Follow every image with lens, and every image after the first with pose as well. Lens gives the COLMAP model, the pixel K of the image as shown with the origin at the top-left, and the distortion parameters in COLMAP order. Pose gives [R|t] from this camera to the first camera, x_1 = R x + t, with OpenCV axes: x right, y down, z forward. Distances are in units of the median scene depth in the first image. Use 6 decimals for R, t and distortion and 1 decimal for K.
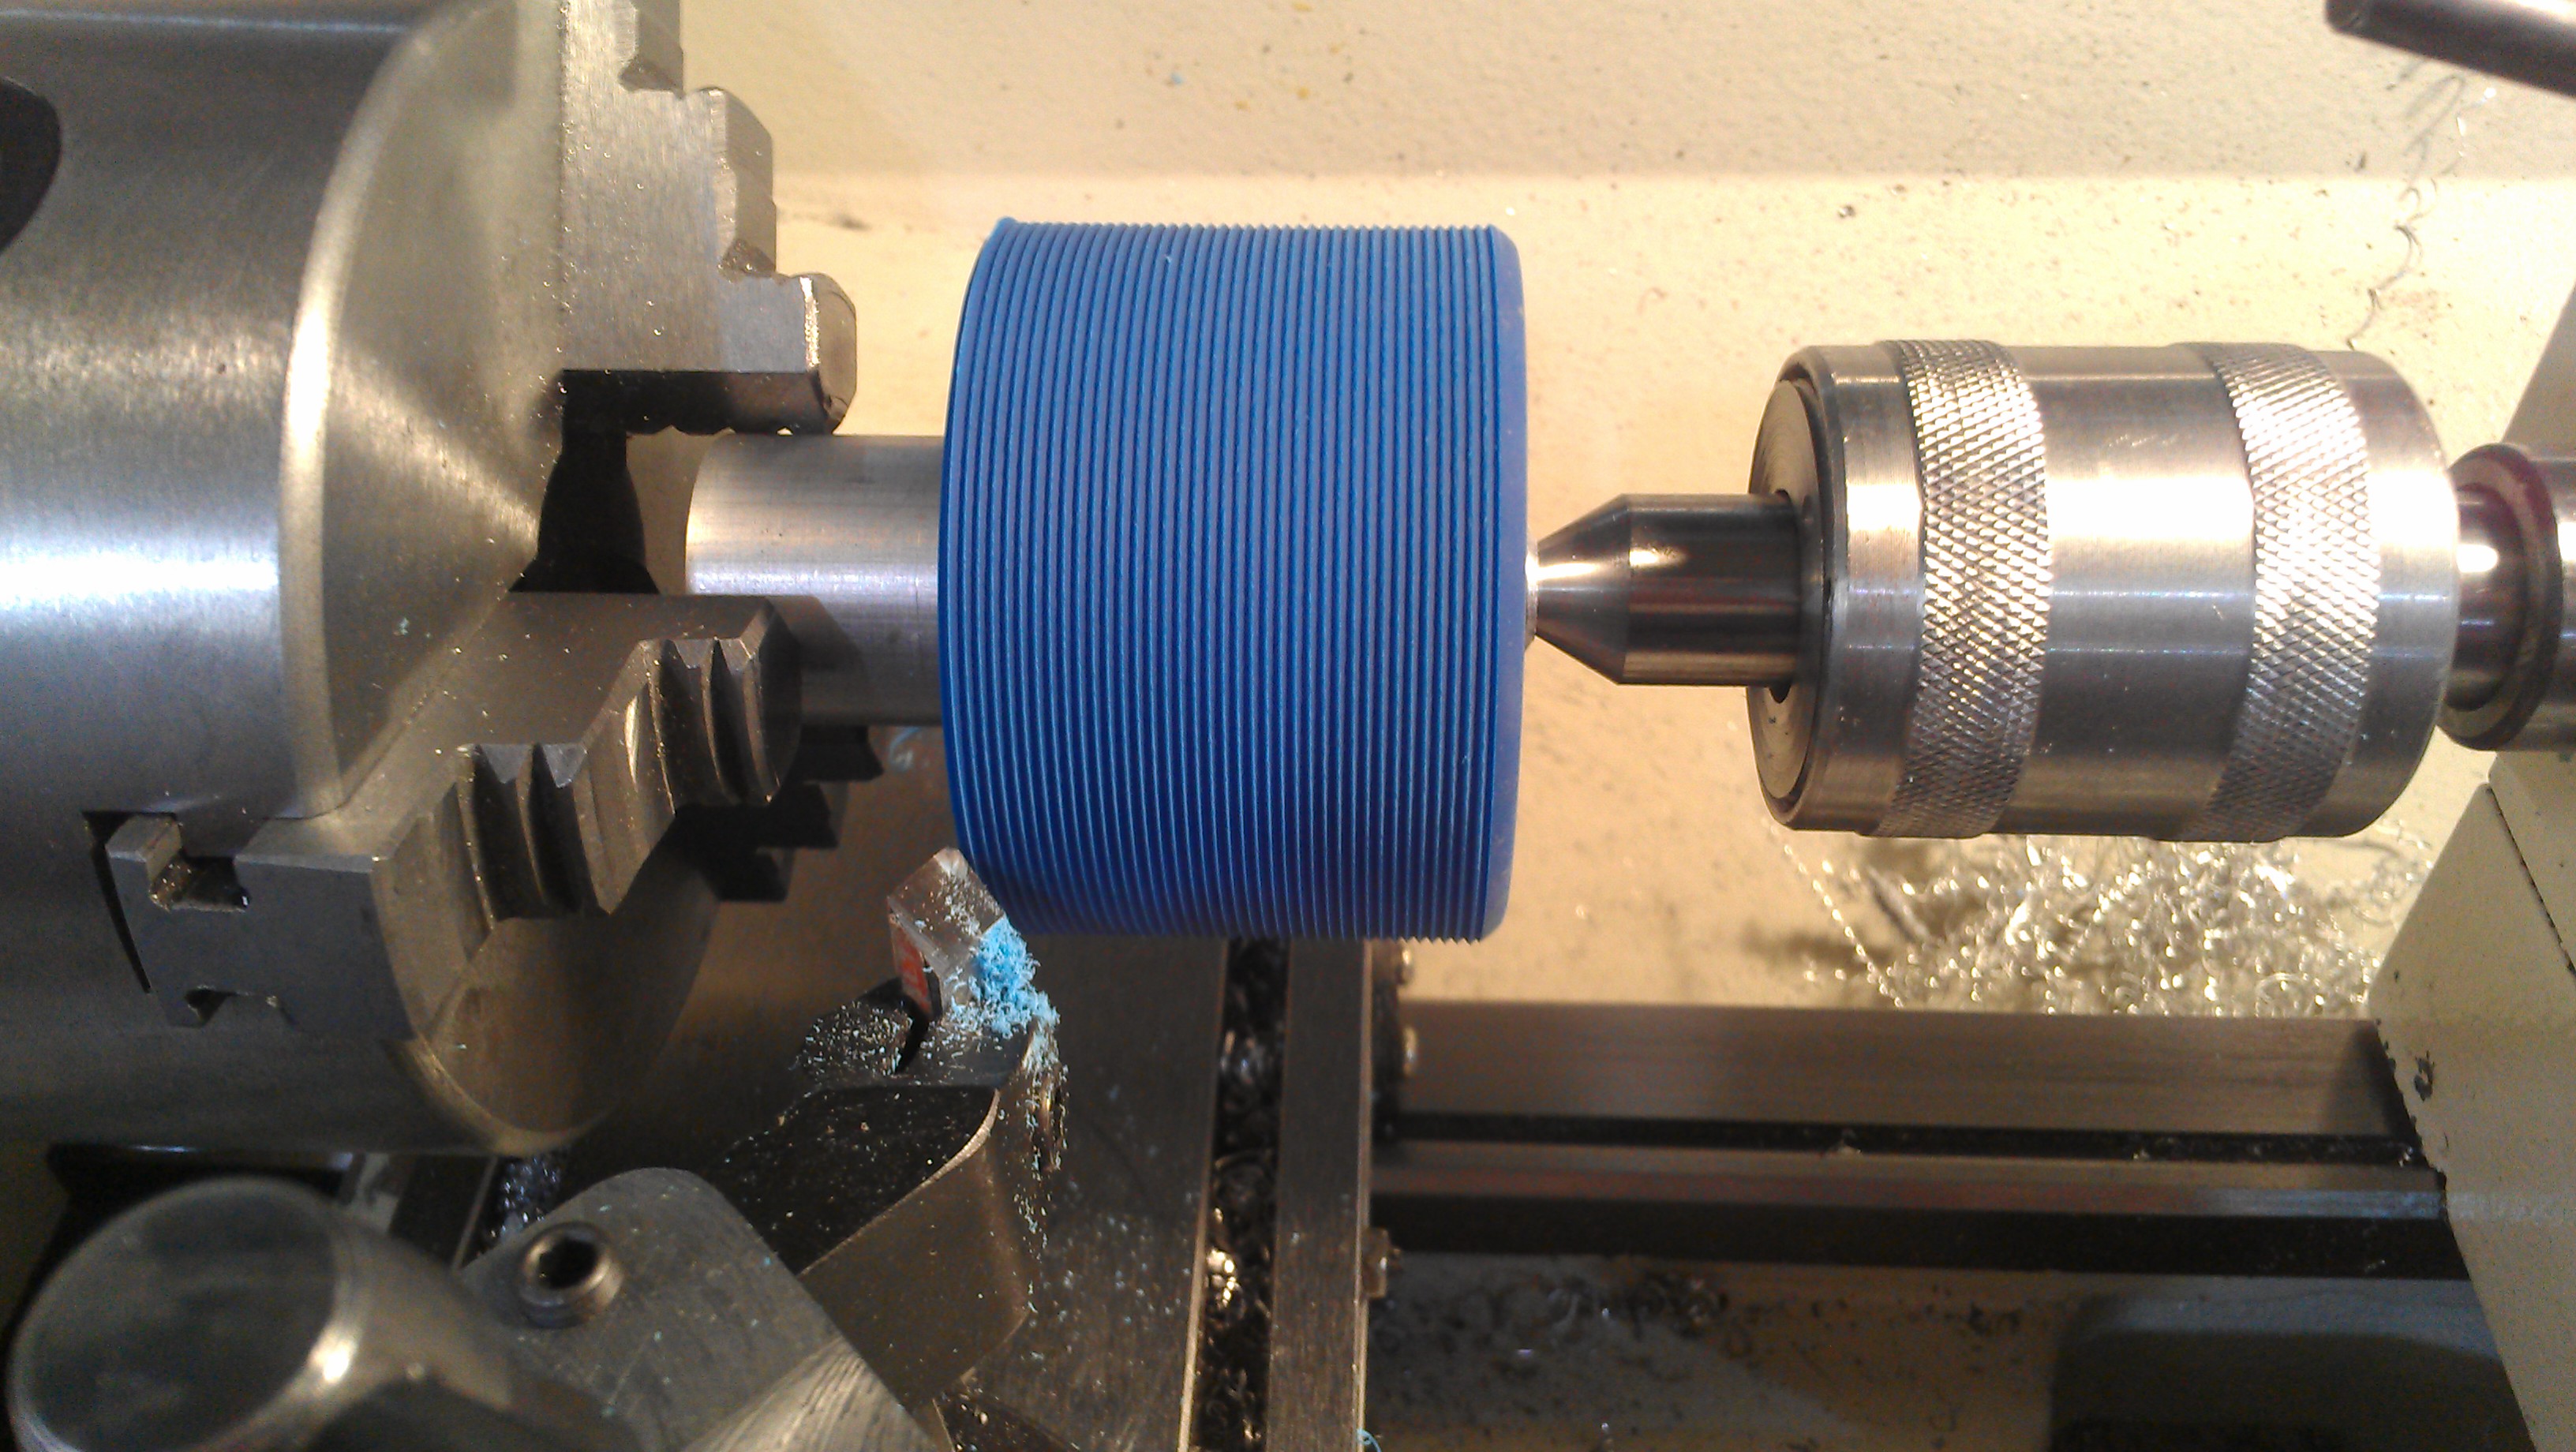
lens RADIAL K [[2104.0, 0, 1288.0], [0, 2104.0, 726.0], [0, 0, 1]] dist [-0.001881, -0.006030]
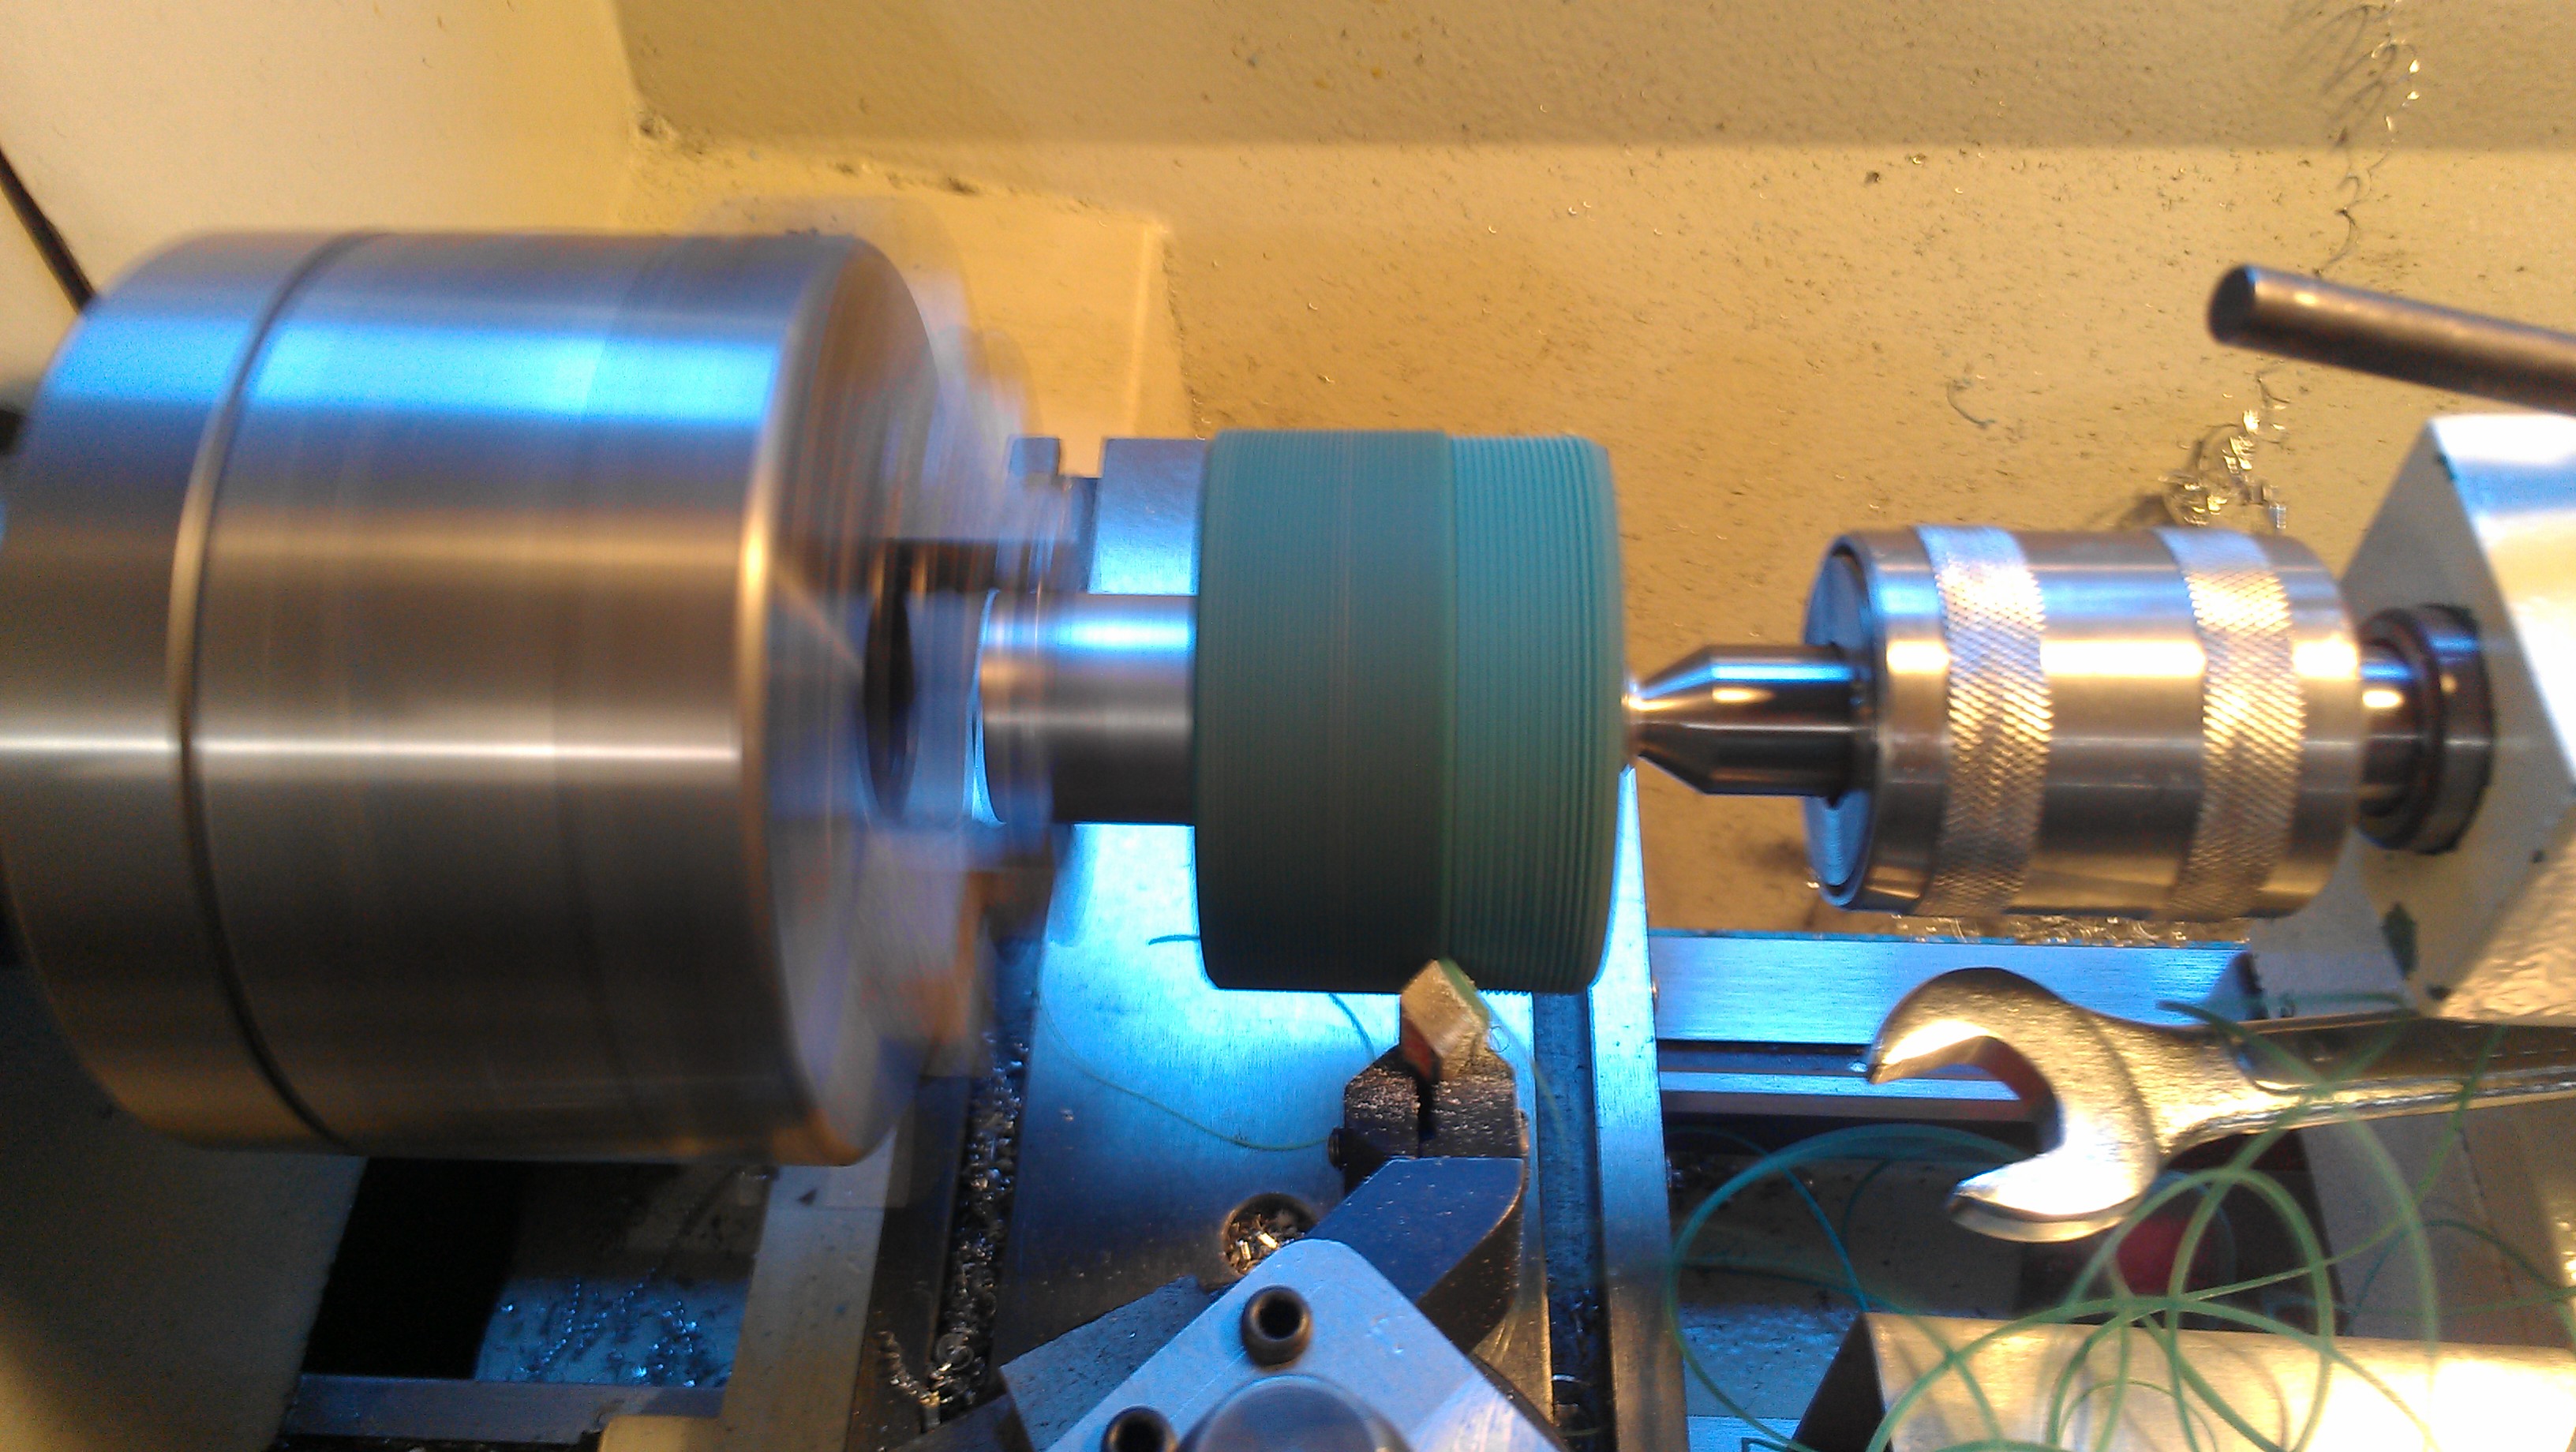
lens RADIAL K [[2073.9, 0, 1288.0], [0, 2073.9, 726.0], [0, 0, 1]] dist [0.008349, 0.004584]
pose [[0.999930, -0.011427, 0.003198, -0.048011], [0.010929, 0.991863, 0.126837, -0.105198], [-0.004622, -0.126793, 0.991918, -0.116530]]
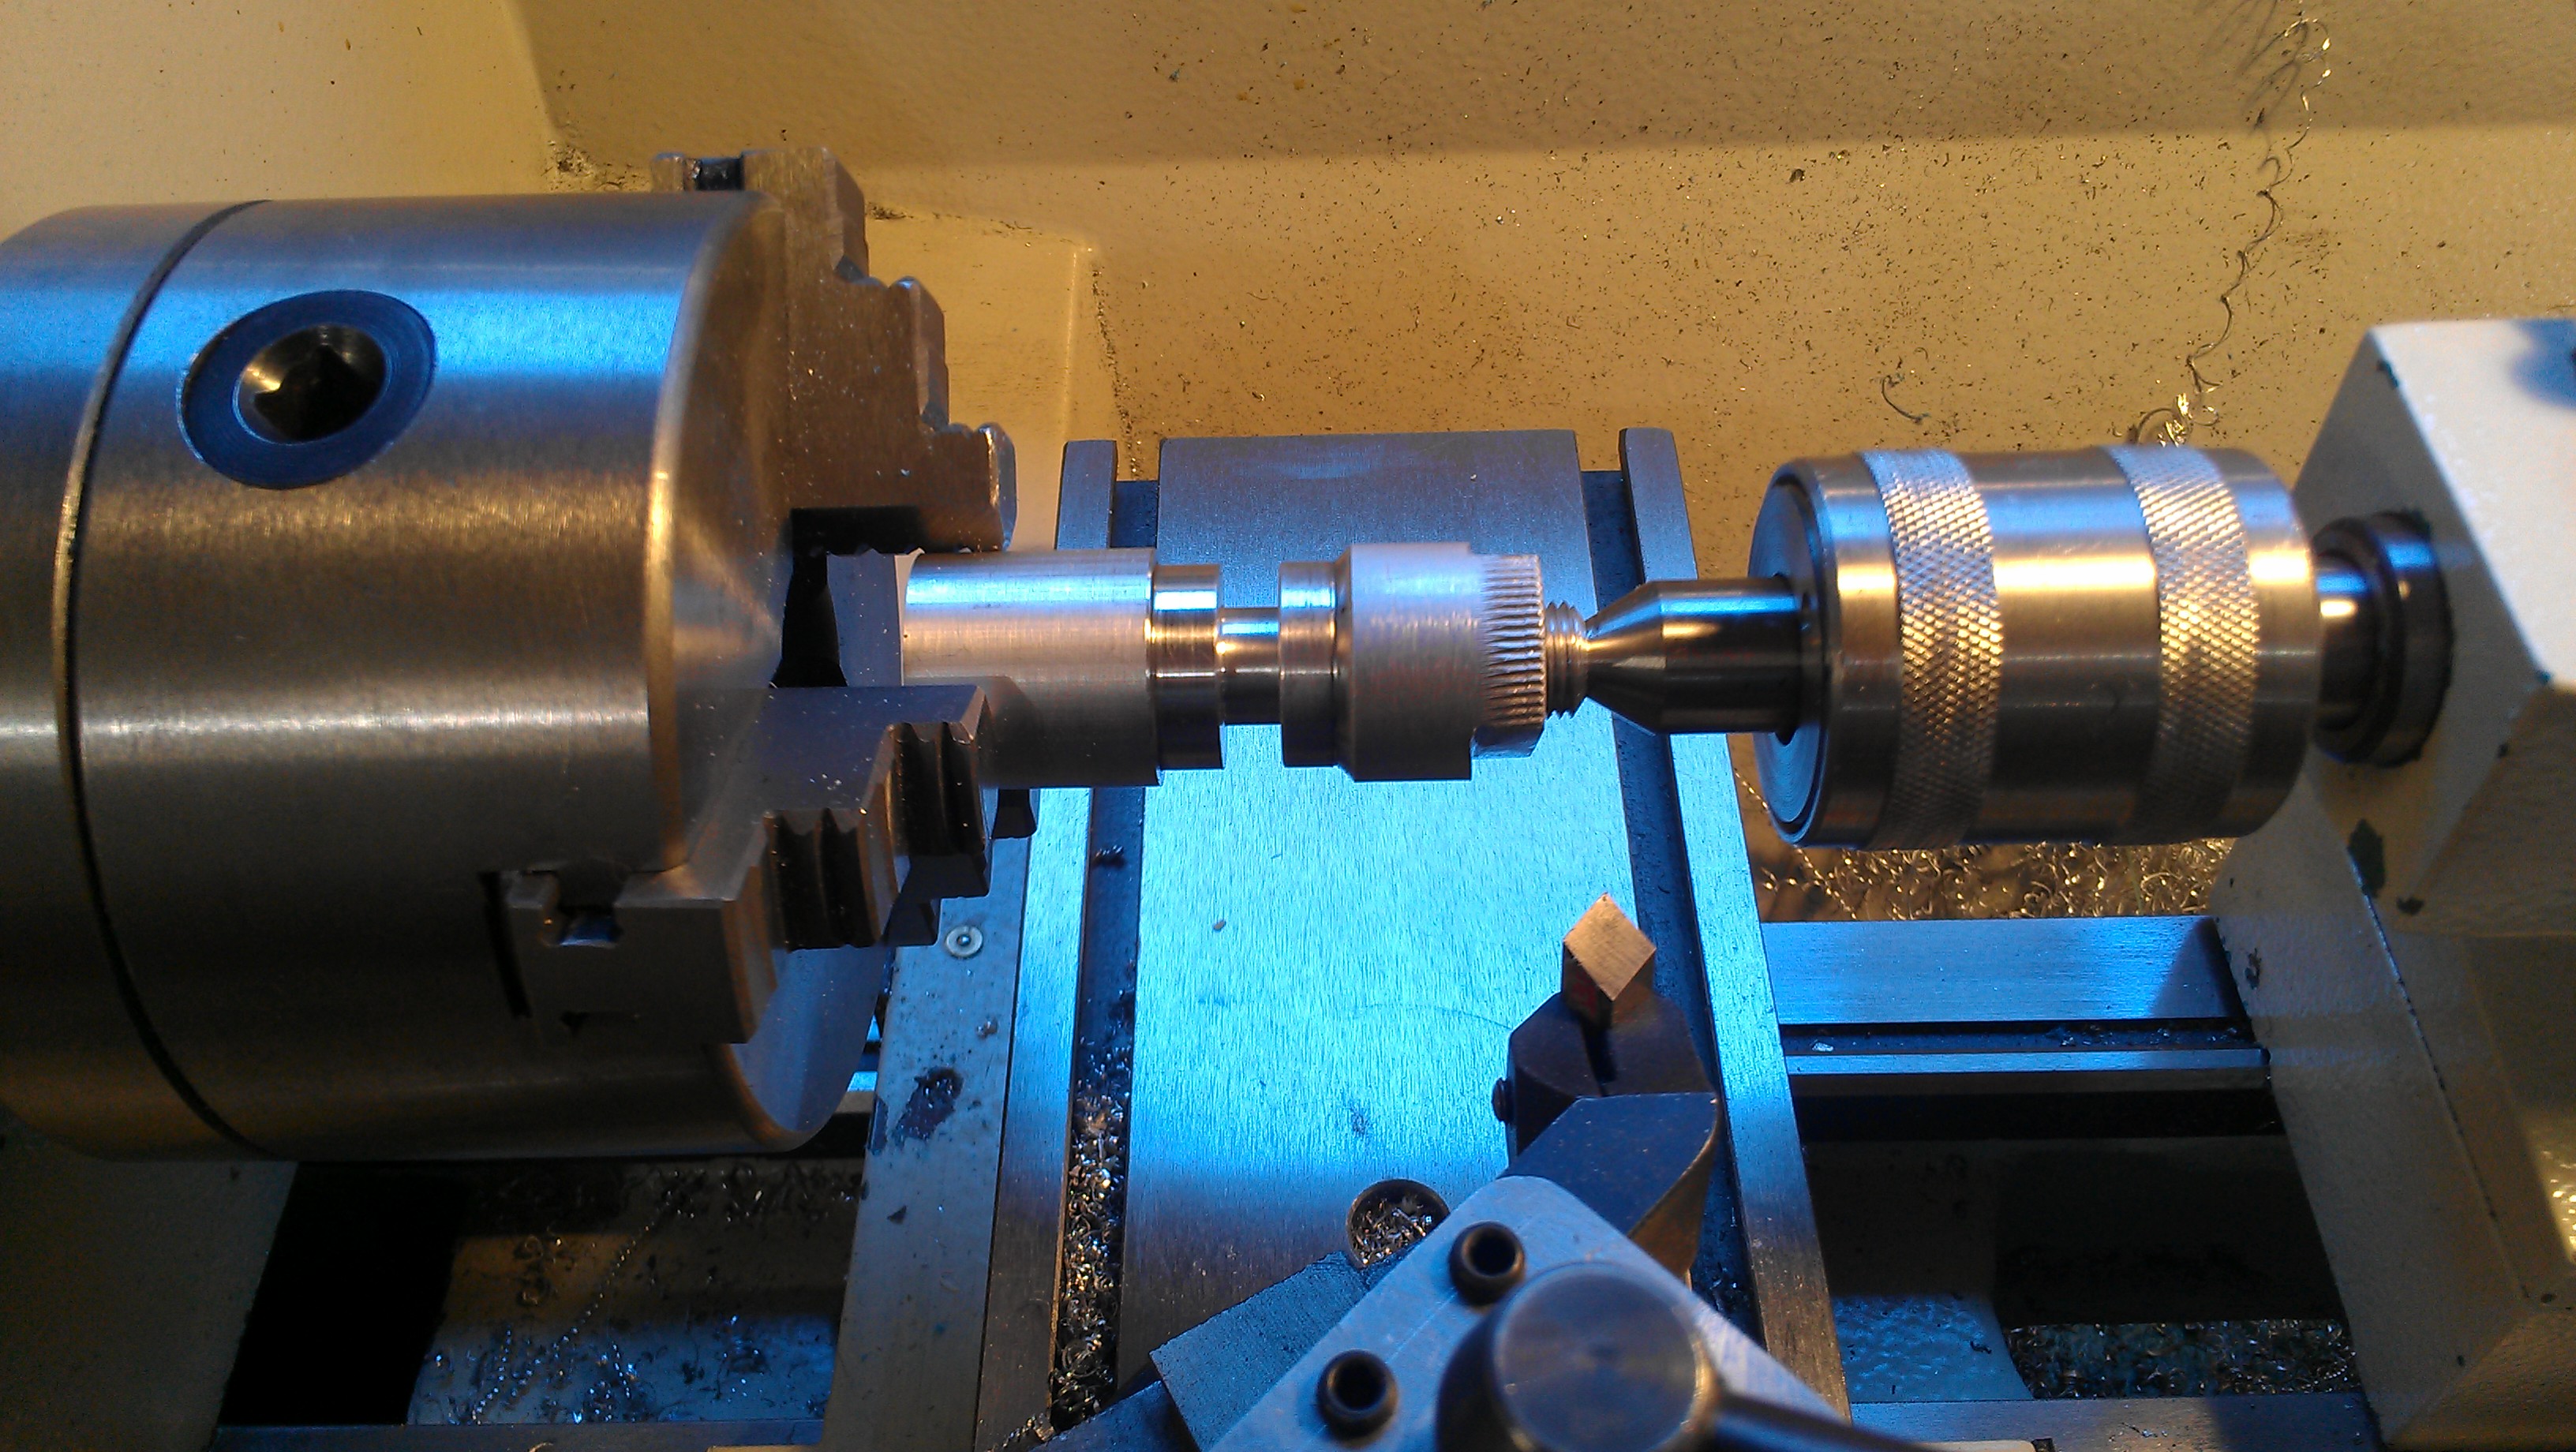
lens RADIAL K [[2066.2, 0, 1288.0], [0, 2066.2, 726.0], [0, 0, 1]] dist [0.039143, -0.040696]
pose [[0.998581, -0.045092, 0.028329, -0.045828], [0.042475, 0.995301, 0.087020, -0.065851], [-0.032120, -0.085693, 0.995804, -0.103589]]
